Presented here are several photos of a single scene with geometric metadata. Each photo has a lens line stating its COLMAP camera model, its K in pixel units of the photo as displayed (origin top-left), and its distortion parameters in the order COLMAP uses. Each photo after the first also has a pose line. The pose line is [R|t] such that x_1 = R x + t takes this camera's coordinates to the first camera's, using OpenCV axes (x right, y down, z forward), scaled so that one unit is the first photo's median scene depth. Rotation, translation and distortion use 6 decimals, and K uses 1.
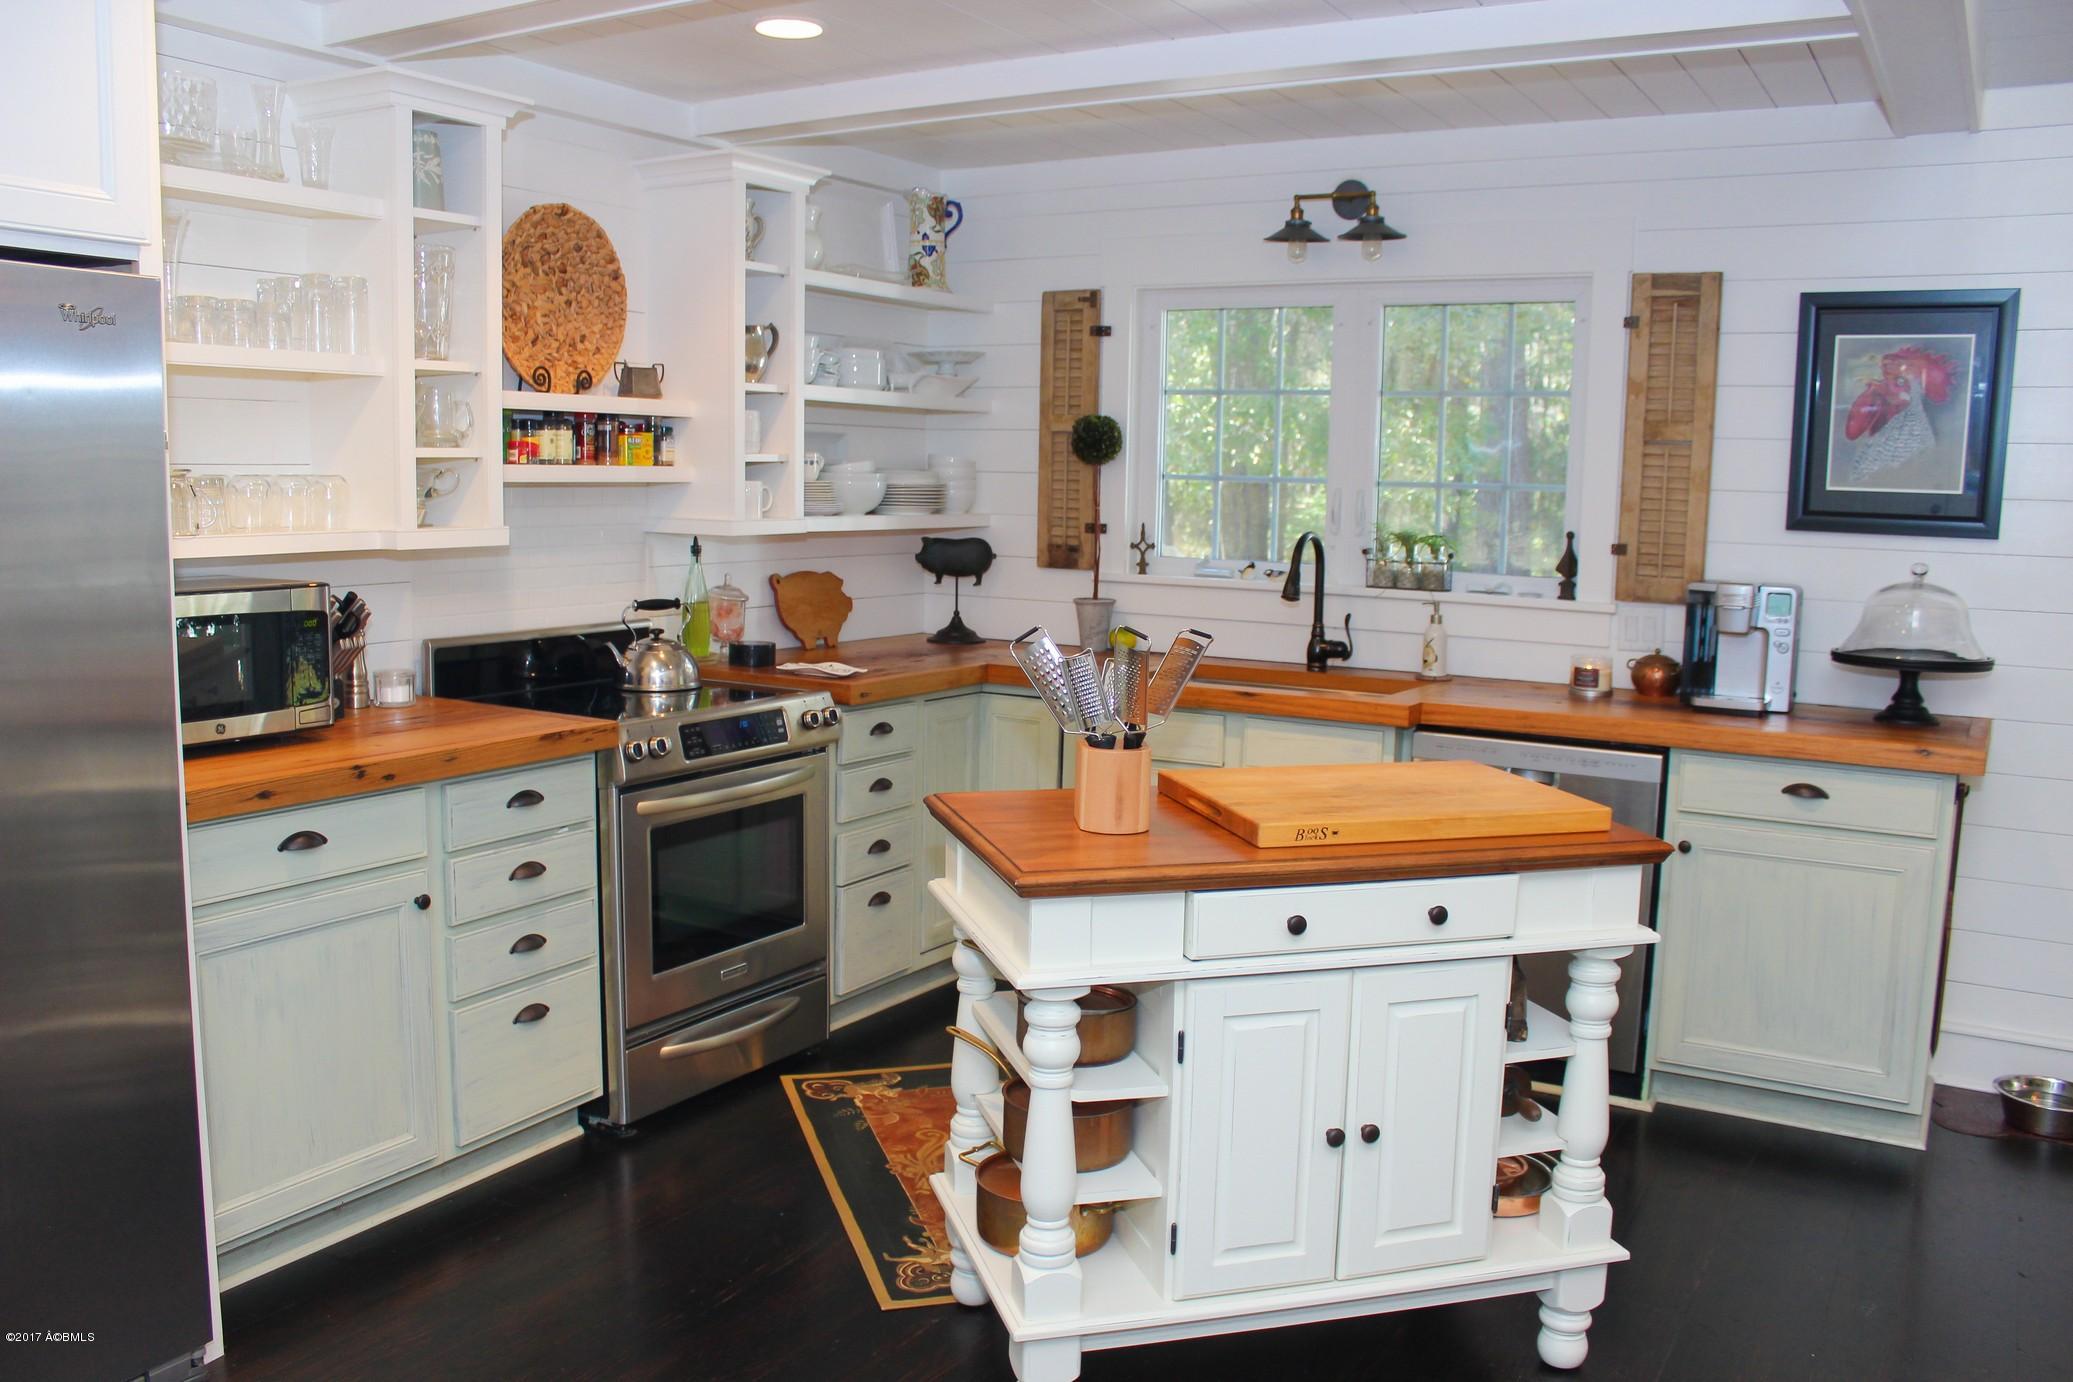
lens RADIAL K [[1720.4, 0, 1029.8], [0, 1720.4, 679.1], [0, 0, 1]] dist [-0.144764, 0.099829]
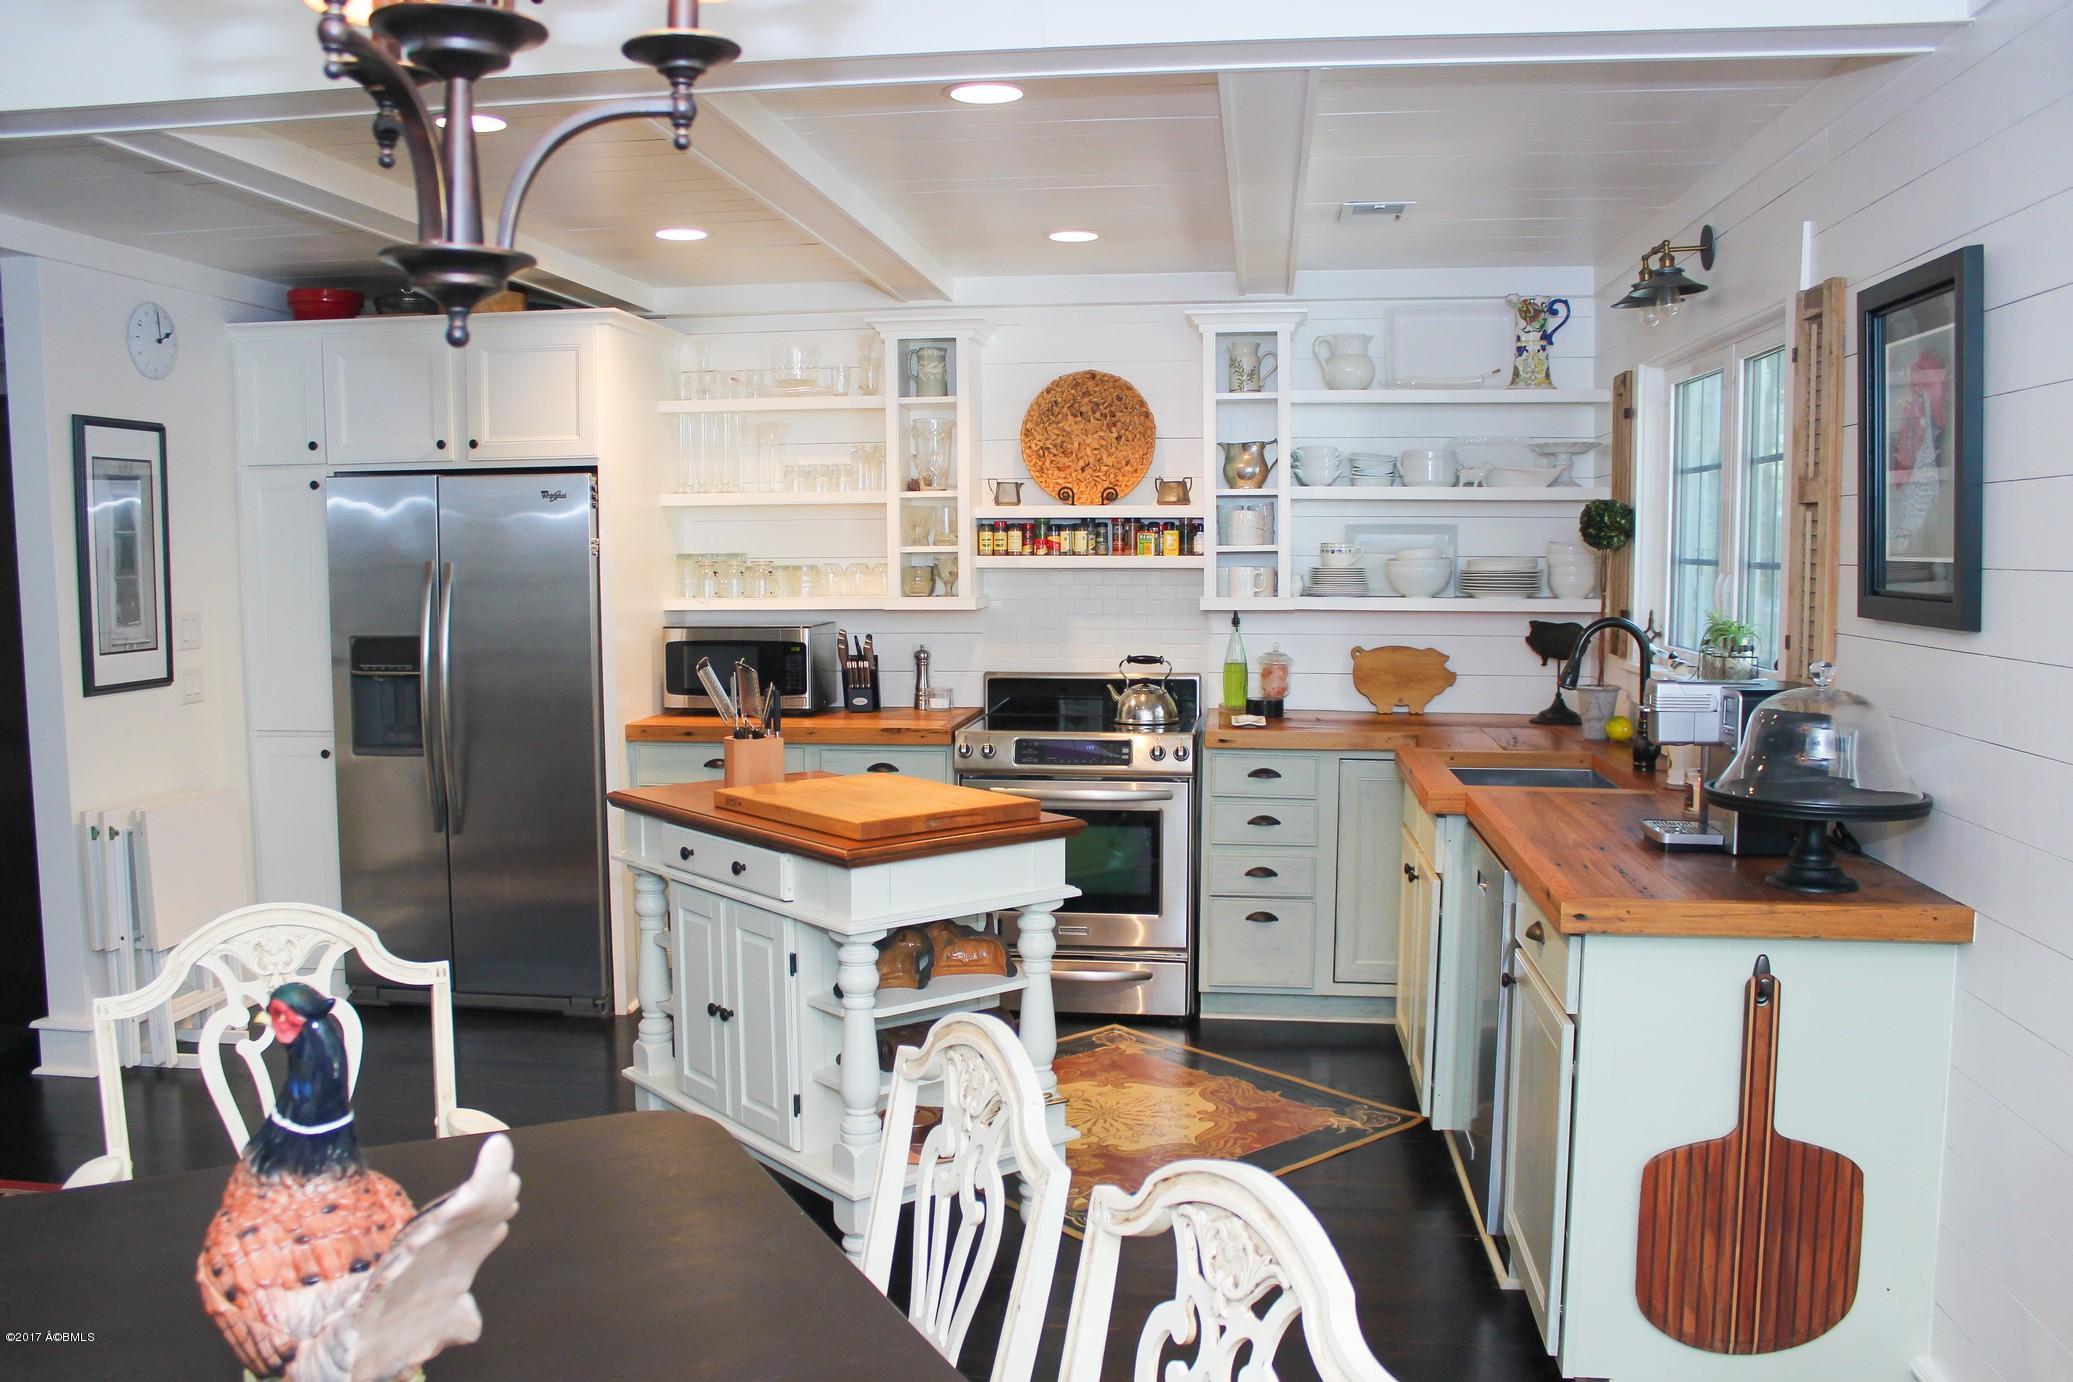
lens RADIAL K [[1720.4, 0, 1026.9], [0, 1720.4, 700.6], [0, 0, 1]] dist [-0.144764, 0.099829]
pose [[0.396619, 0.060944, -0.915958, 0.981286], [-0.101446, 0.994592, 0.022249, -0.032902], [0.912361, 0.084095, 0.400656, 0.387403]]
